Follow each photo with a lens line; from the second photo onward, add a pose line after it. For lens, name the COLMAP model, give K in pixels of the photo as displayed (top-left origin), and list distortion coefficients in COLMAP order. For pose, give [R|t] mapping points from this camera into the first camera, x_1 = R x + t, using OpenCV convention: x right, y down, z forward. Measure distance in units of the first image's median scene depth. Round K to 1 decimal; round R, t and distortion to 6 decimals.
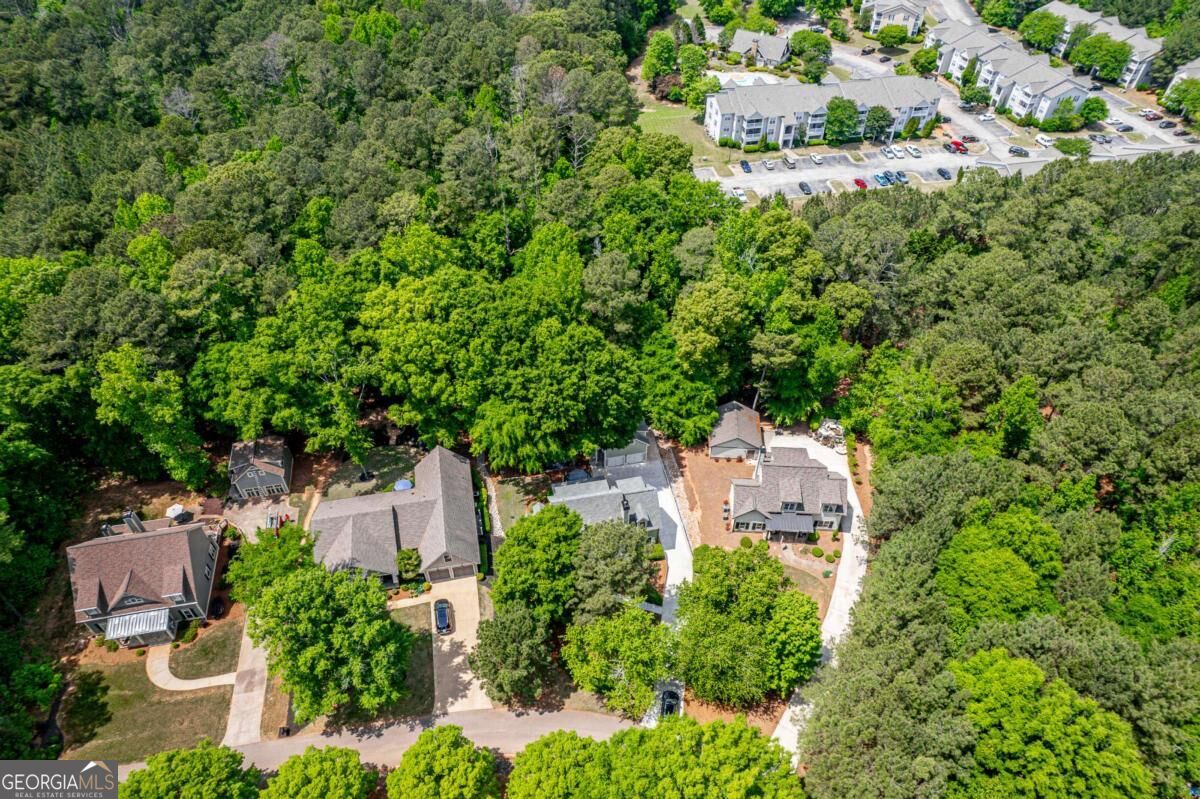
lens RADIAL K [[770.0, 0, 604.7], [0, 770.0, 403.9], [0, 0, 1]] dist [-0.082723, 0.071843]
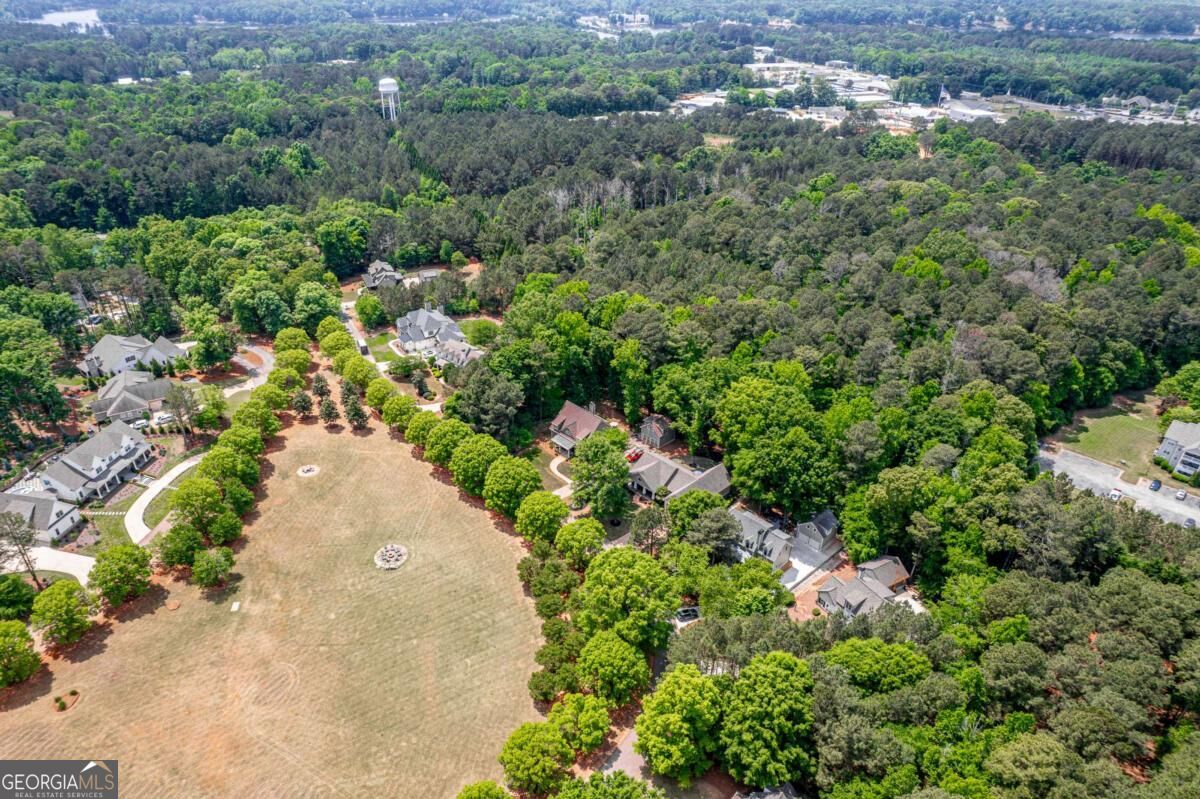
lens RADIAL K [[770.0, 0, 599.2], [0, 770.0, 401.1], [0, 0, 1]] dist [-0.082723, 0.071843]
pose [[0.543127, 0.425285, -0.723979, 0.802936], [-0.595146, 0.803218, 0.025355, 0.060316], [0.592296, 0.417102, 0.689356, -0.426254]]
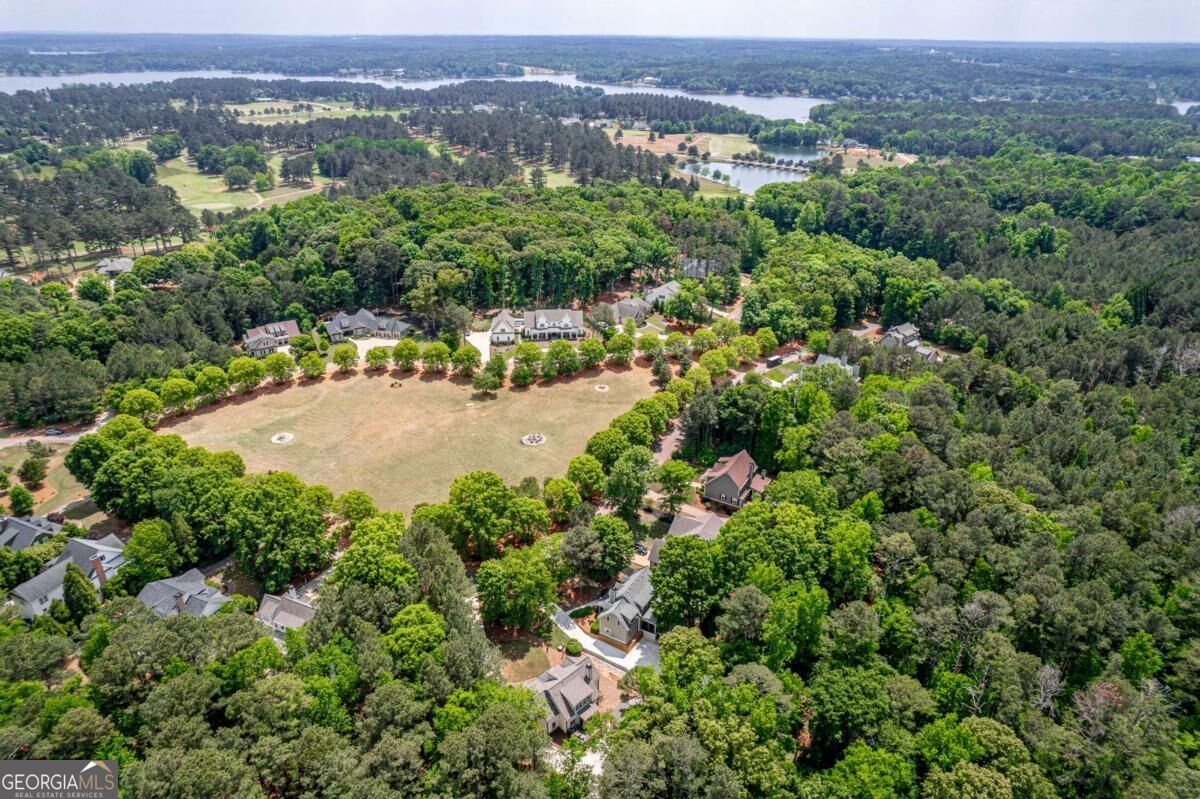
lens RADIAL K [[770.0, 0, 603.6], [0, 770.0, 401.3], [0, 0, 1]] dist [-0.082723, 0.071843]
pose [[-0.660982, 0.320463, -0.678532, 0.913438], [-0.535379, 0.432198, 0.725654, -1.086767], [0.525806, 0.842917, -0.114106, 0.723325]]
